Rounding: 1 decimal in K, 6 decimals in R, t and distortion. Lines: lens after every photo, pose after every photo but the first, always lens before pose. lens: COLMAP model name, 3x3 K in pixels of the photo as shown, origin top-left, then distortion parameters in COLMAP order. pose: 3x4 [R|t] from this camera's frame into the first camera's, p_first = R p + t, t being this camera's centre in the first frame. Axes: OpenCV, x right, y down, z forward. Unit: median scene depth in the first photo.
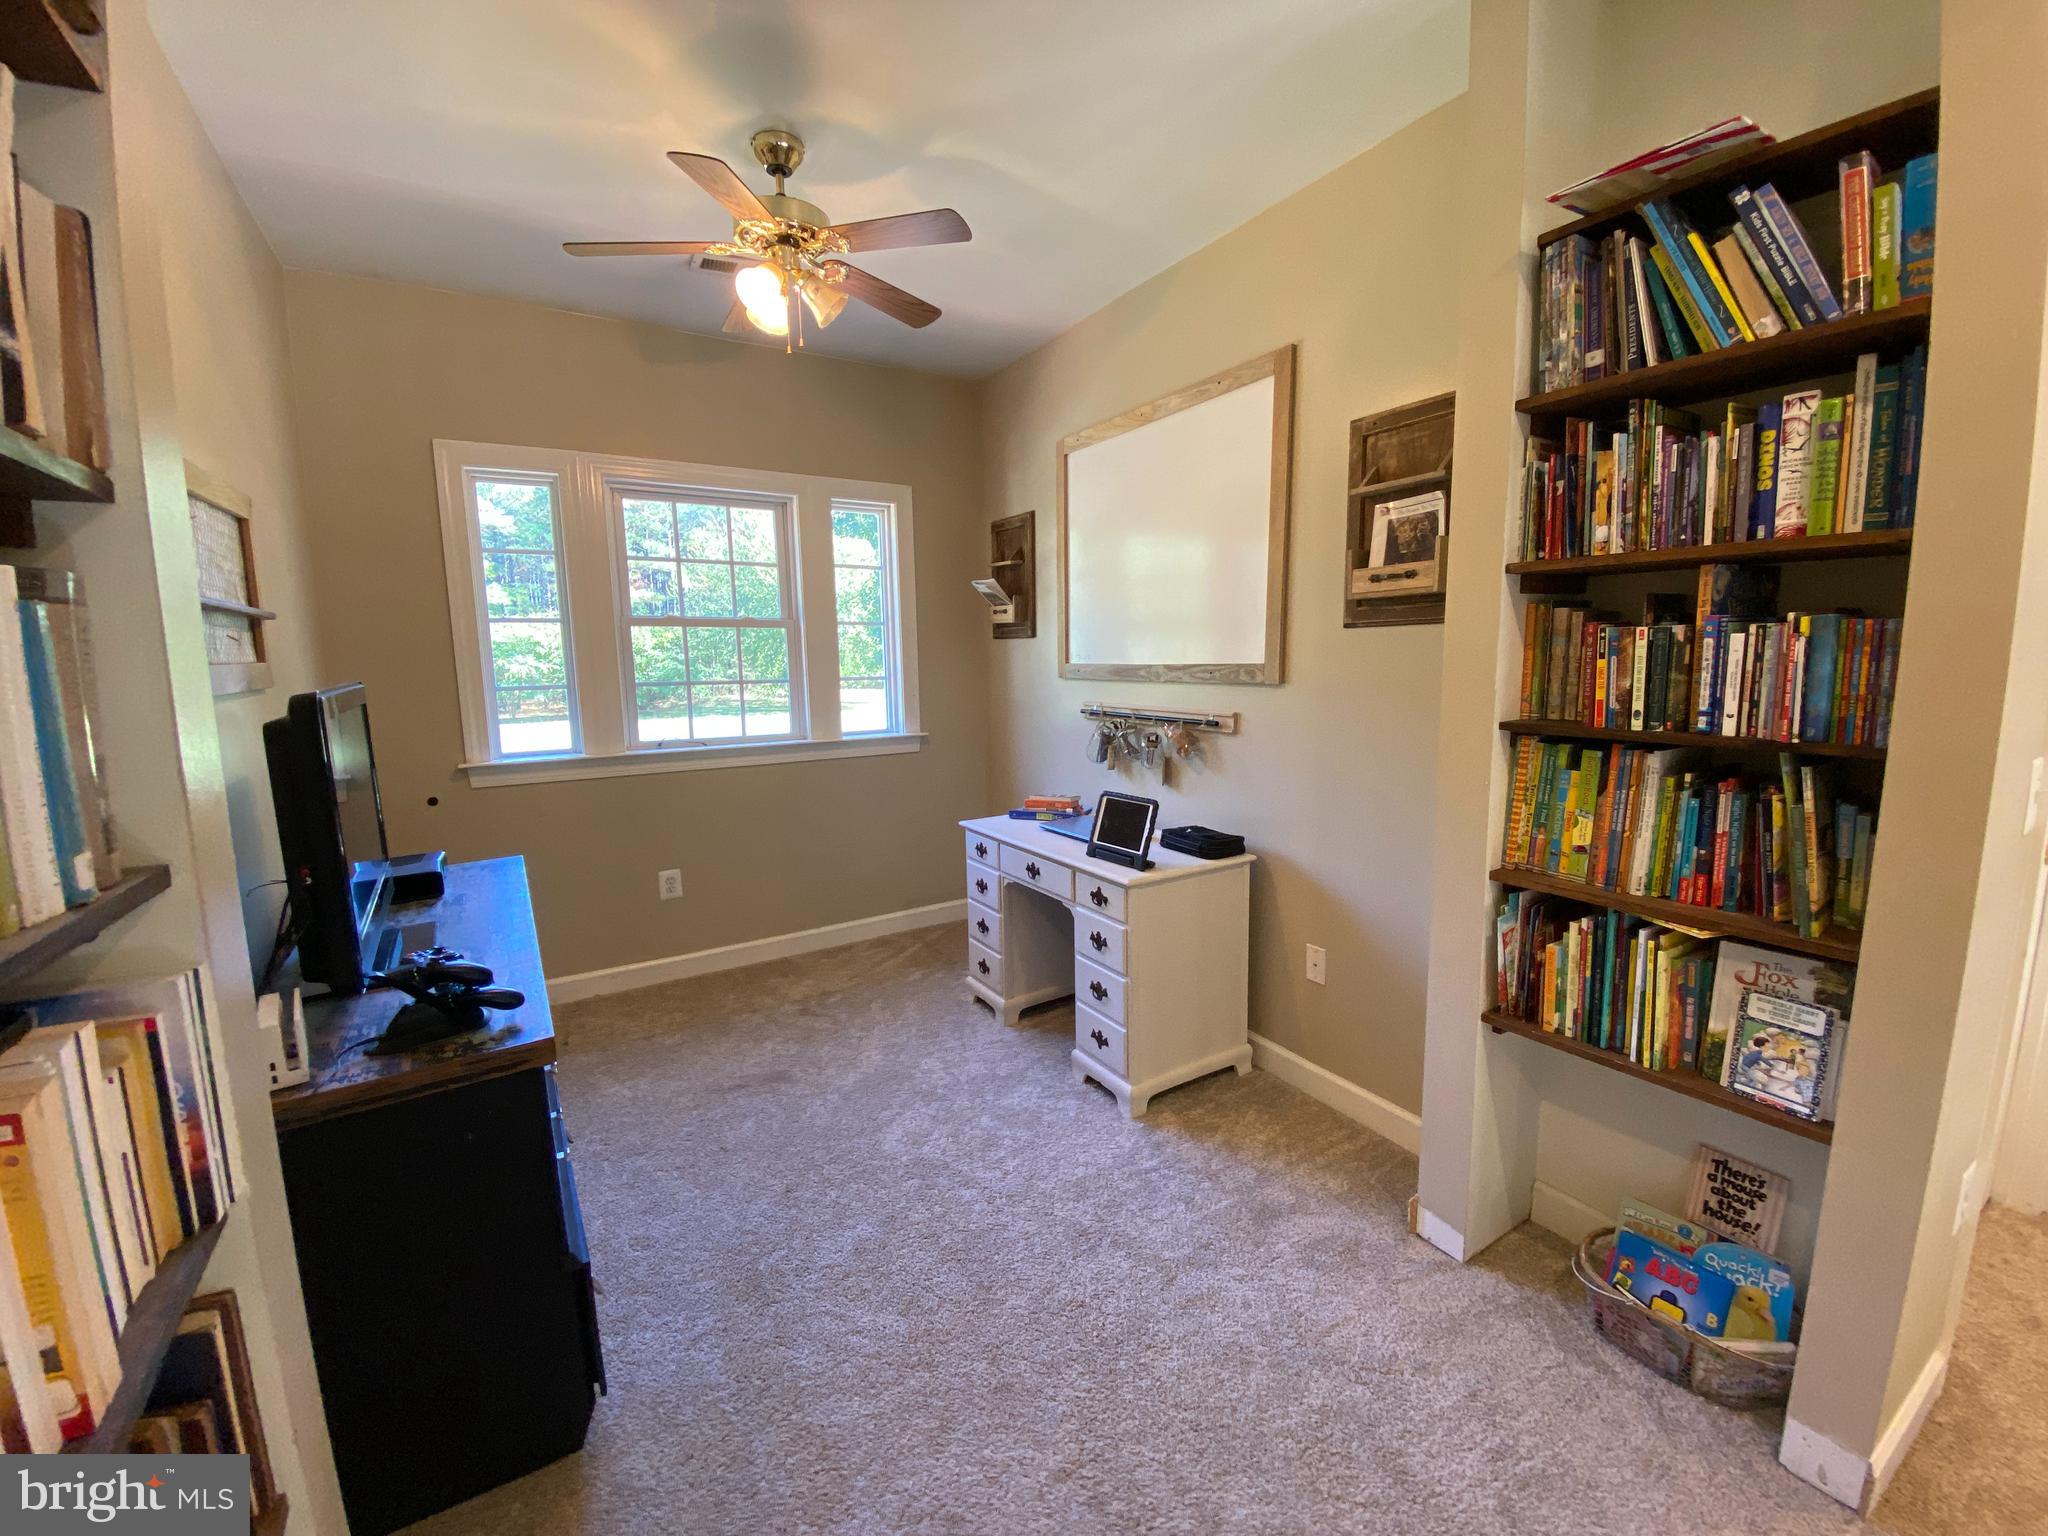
lens RADIAL K [[832.6, 0, 1017.2], [0, 832.6, 763.0], [0, 0, 1]] dist [0.031269, -0.024620]
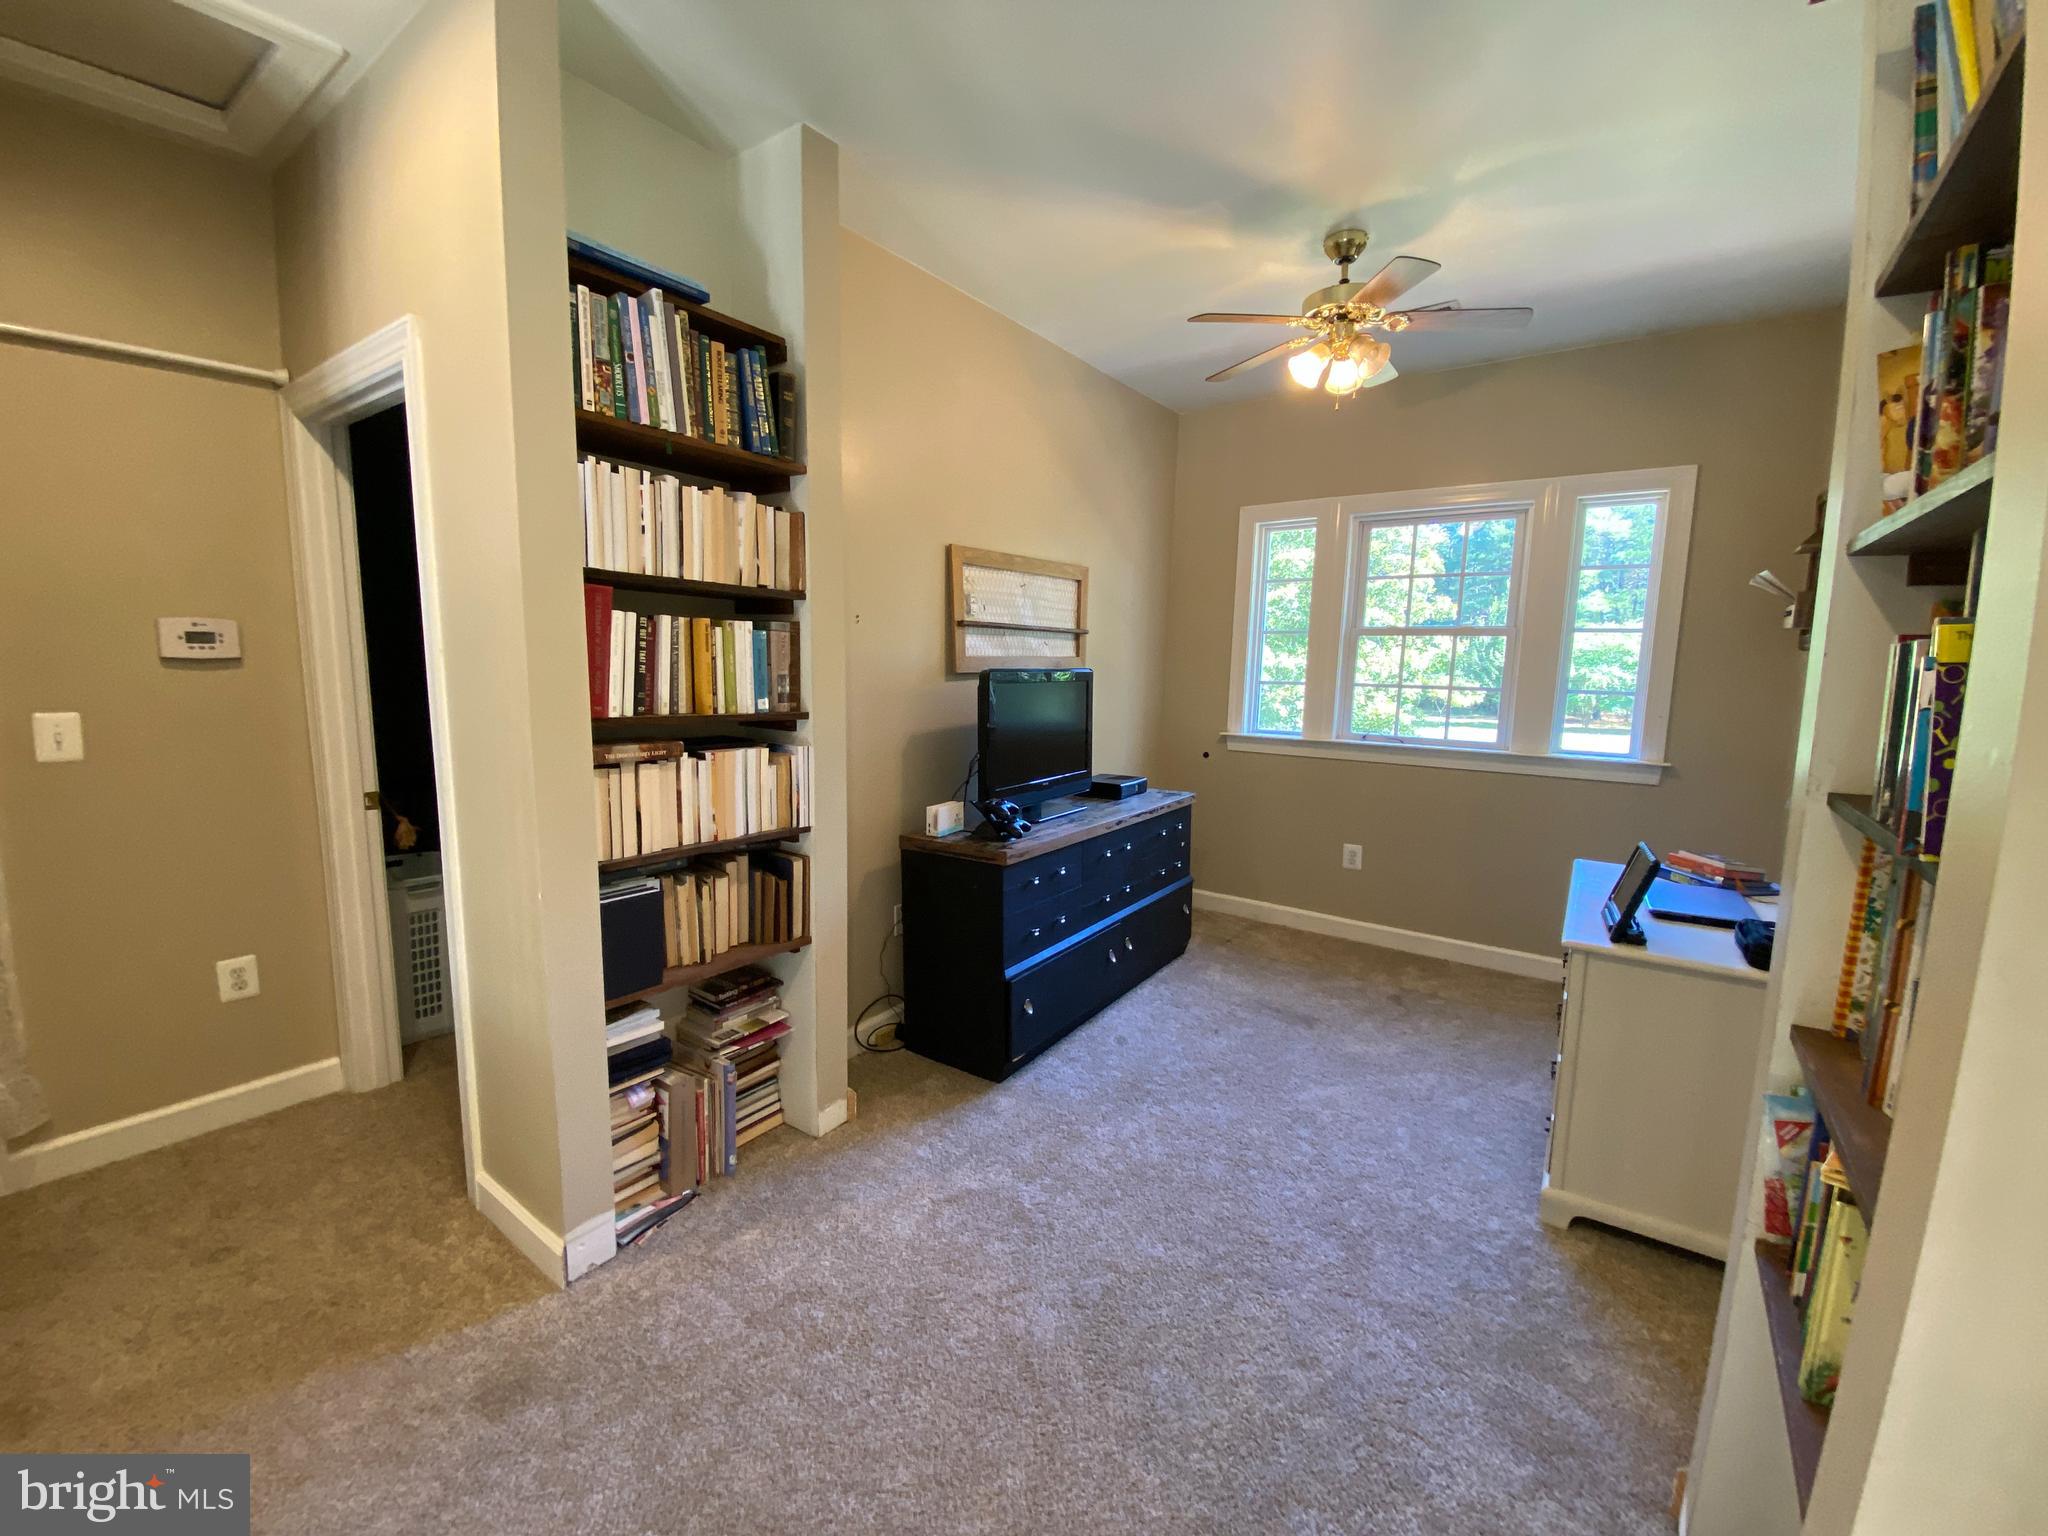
lens RADIAL K [[832.6, 0, 1017.2], [0, 832.6, 763.0], [0, 0, 1]] dist [0.031269, -0.024620]
pose [[0.375775, 0.136975, -0.916532, 0.459830], [-0.145788, 0.985439, 0.087501, -0.017735], [0.915171, 0.100739, 0.390273, 0.104820]]
